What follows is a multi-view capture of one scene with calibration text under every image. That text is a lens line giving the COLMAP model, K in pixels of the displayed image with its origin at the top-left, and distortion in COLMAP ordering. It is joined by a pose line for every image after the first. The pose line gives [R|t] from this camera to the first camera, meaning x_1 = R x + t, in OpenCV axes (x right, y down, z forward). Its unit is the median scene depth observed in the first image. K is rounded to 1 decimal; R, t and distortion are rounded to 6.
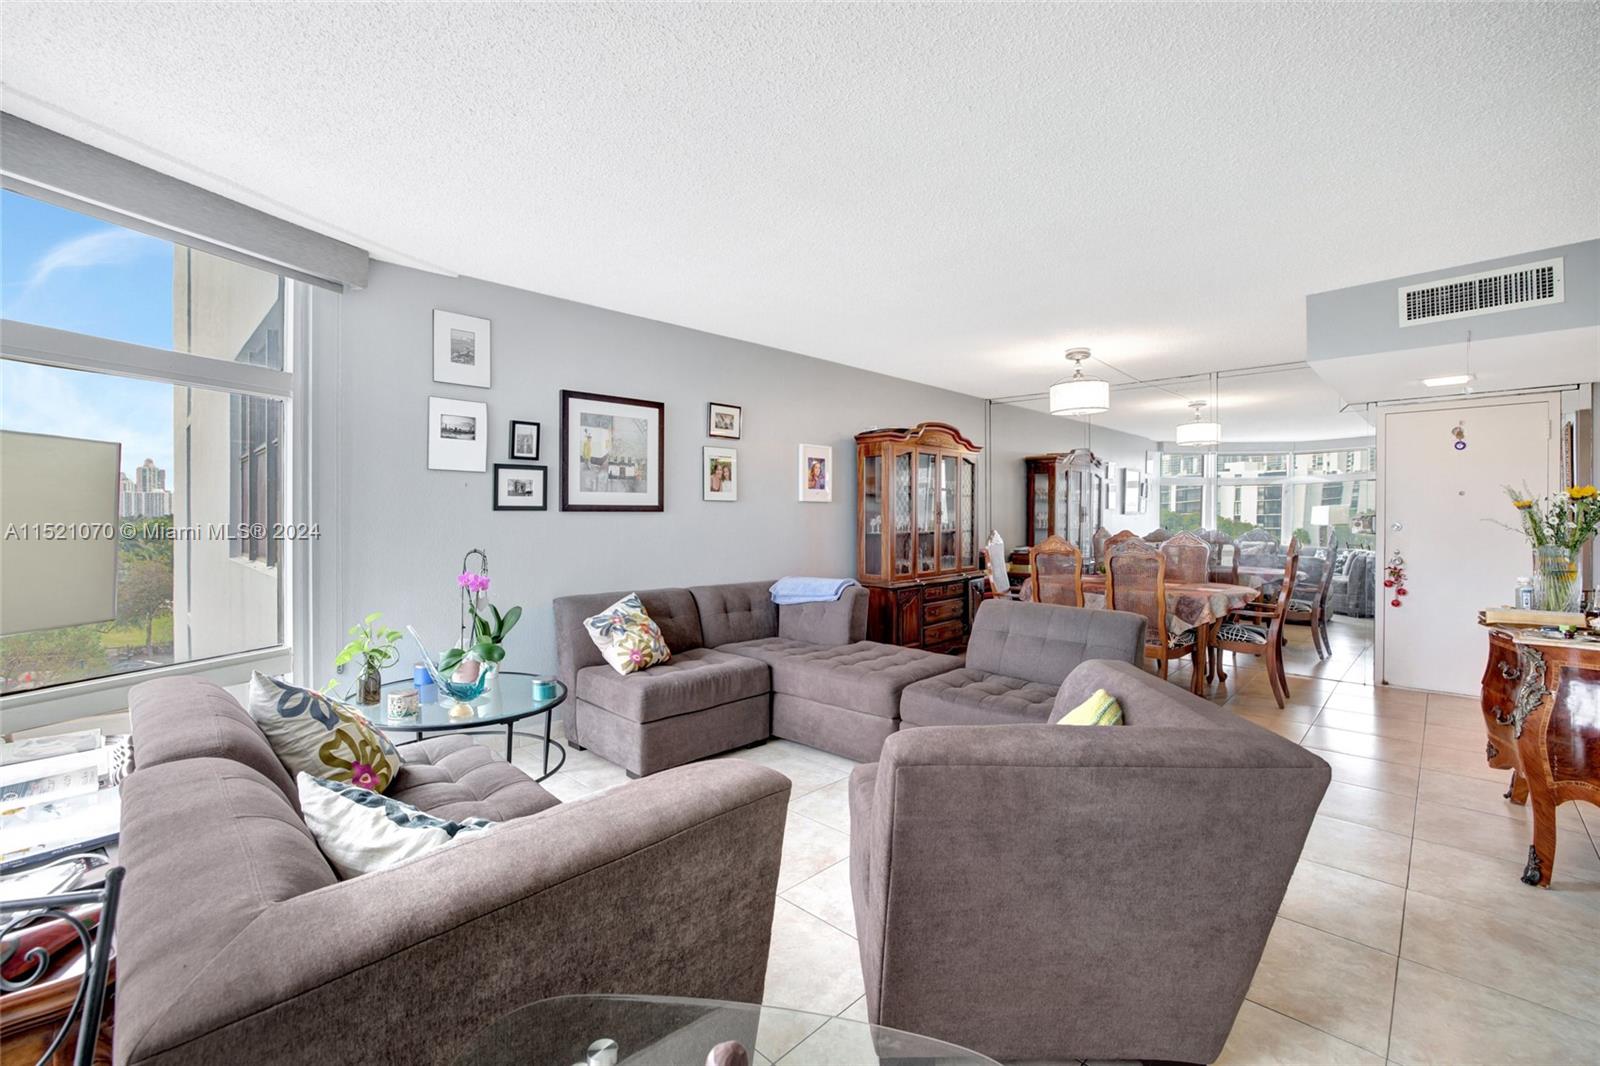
lens RADIAL K [[691.2, 0, 799.8], [0, 691.2, 519.0], [0, 0, 1]] dist [-0.027701, 0.008594]
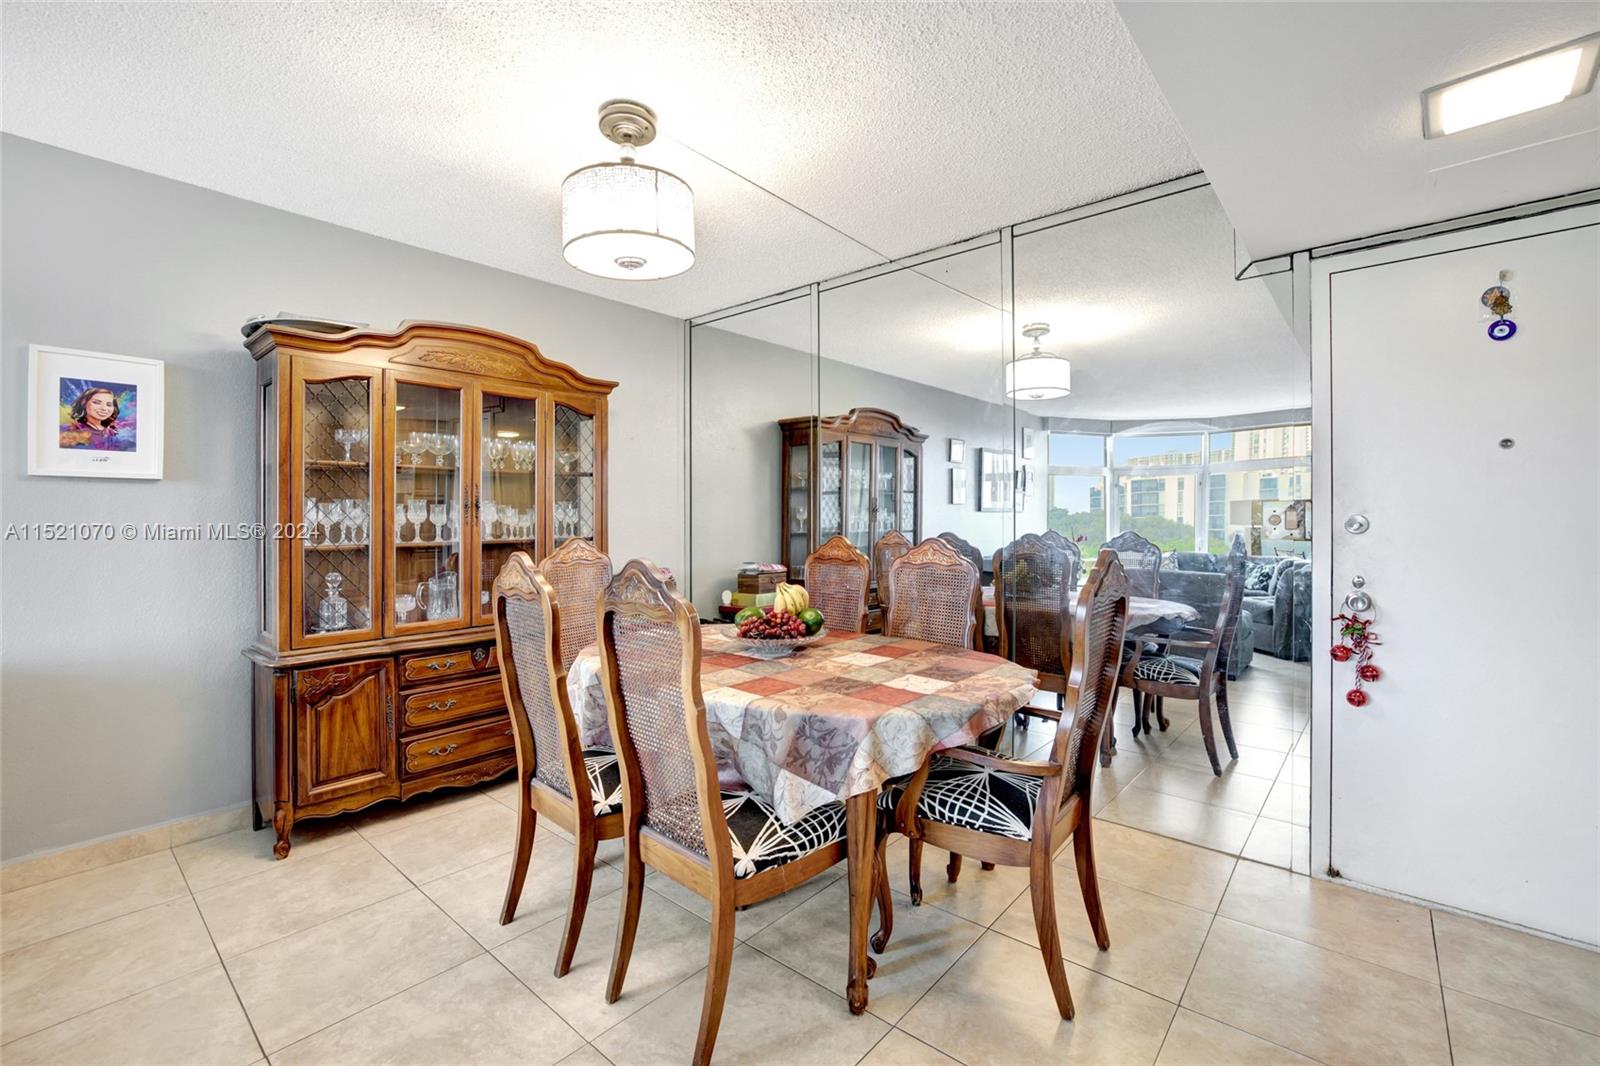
lens RADIAL K [[691.2, 0, 796.3], [0, 691.2, 519.1], [0, 0, 1]] dist [-0.027701, 0.008594]
pose [[0.998526, -0.005997, 0.053952, 0.484241], [0.006314, 0.999964, -0.005712, 0.007920], [-0.053916, 0.006044, 0.998527, 0.570982]]
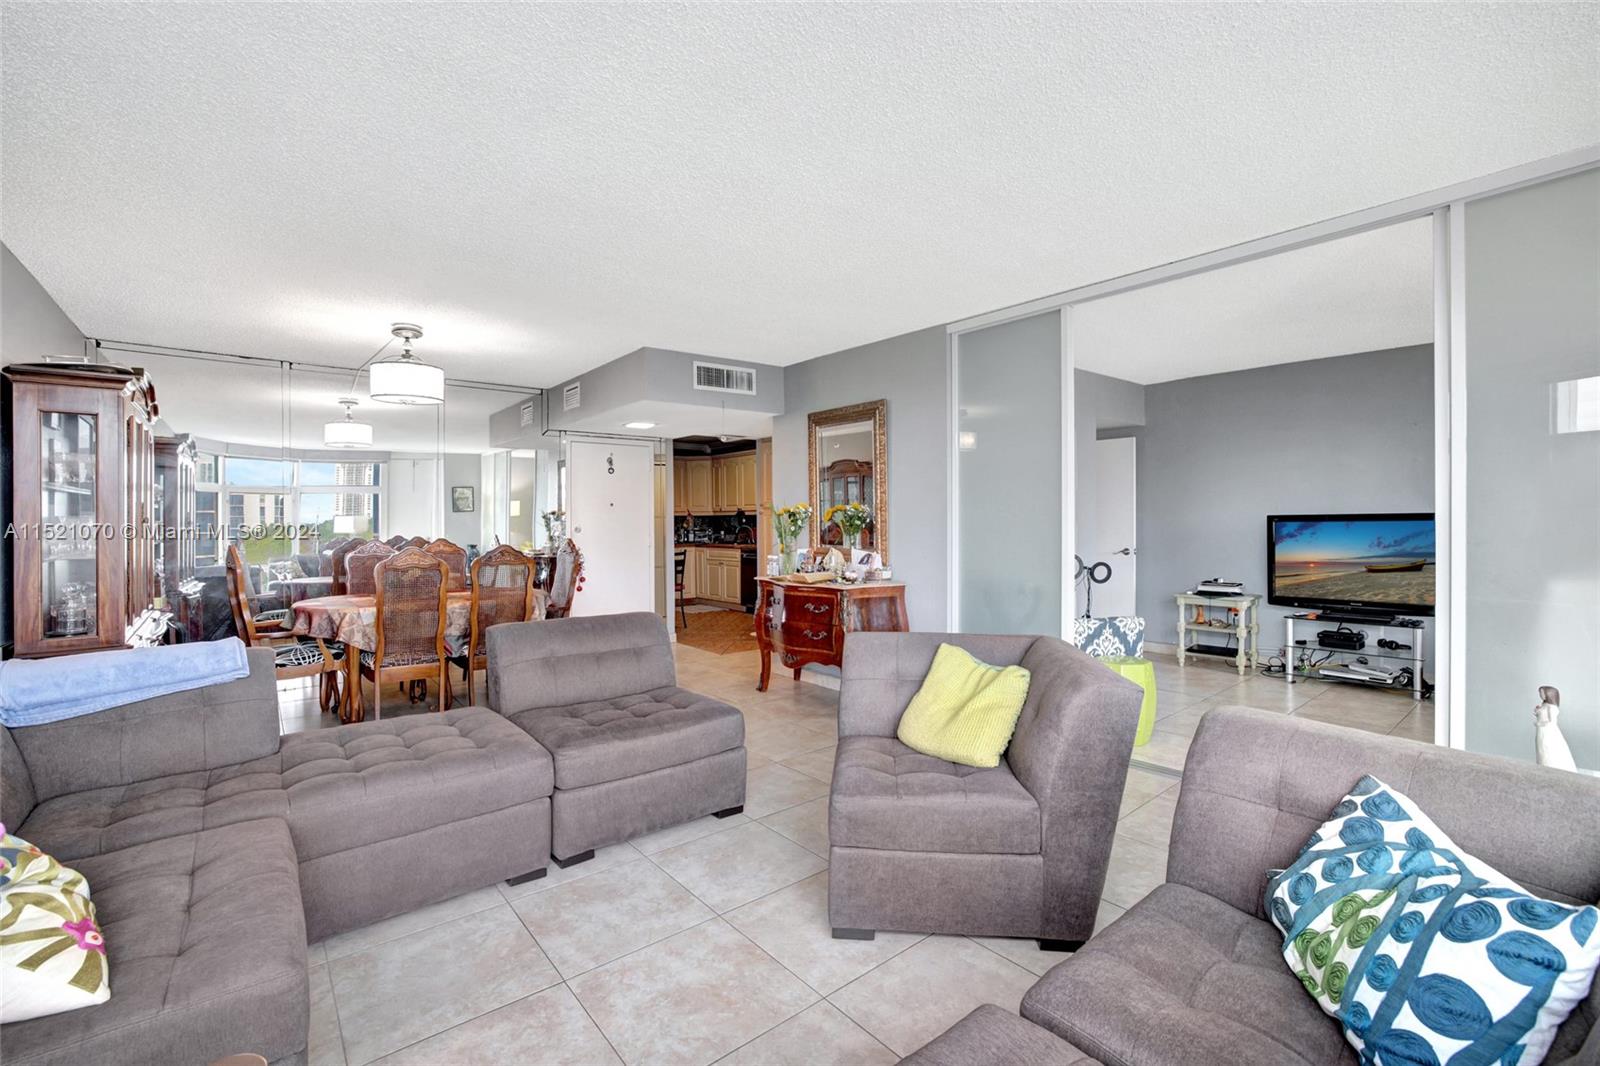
lens RADIAL K [[691.2, 0, 803.2], [0, 691.2, 524.5], [0, 0, 1]] dist [-0.027701, 0.008594]
pose [[0.110790, -0.008172, 0.993810, -0.375227], [0.013825, 0.999882, 0.006681, -0.001197], [-0.993748, 0.012999, 0.110890, 0.423787]]
